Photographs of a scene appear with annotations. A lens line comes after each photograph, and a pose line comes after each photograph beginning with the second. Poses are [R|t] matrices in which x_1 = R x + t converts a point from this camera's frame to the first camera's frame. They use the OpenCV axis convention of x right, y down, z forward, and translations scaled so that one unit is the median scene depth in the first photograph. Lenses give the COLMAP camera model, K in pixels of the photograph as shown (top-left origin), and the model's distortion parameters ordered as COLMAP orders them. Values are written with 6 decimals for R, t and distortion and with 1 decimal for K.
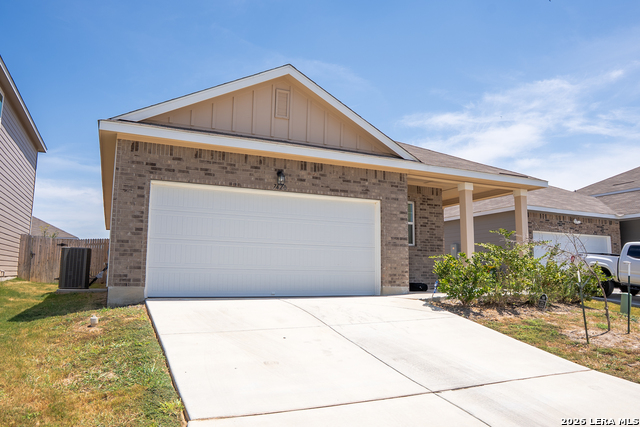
lens RADIAL K [[440.9, 0, 319.7], [0, 440.9, 216.7], [0, 0, 1]] dist [-0.029581, 0.013250]
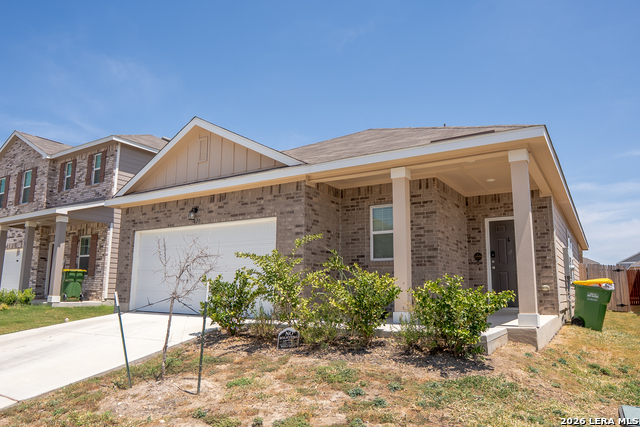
lens RADIAL K [[440.9, 0, 339.0], [0, 440.9, 214.1], [0, 0, 1]] dist [-0.029581, 0.013250]
pose [[0.548581, -0.145518, -0.823337, 0.987606], [0.104327, 0.988955, -0.105278, 0.070048], [0.829563, -0.028143, 0.557703, 0.599721]]
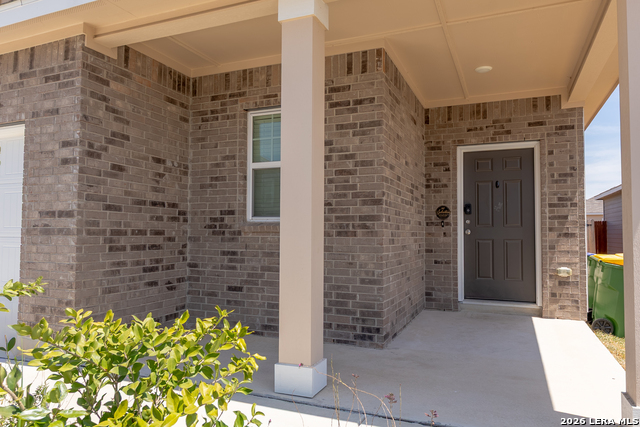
lens RADIAL K [[440.9, 0, 335.3], [0, 440.9, 211.9], [0, 0, 1]] dist [-0.029581, 0.013250]
pose [[0.679223, -0.037405, -0.732978, 0.632703], [0.092908, 0.995048, 0.035315, 0.058054], [0.728028, -0.092086, 0.679335, 0.939260]]
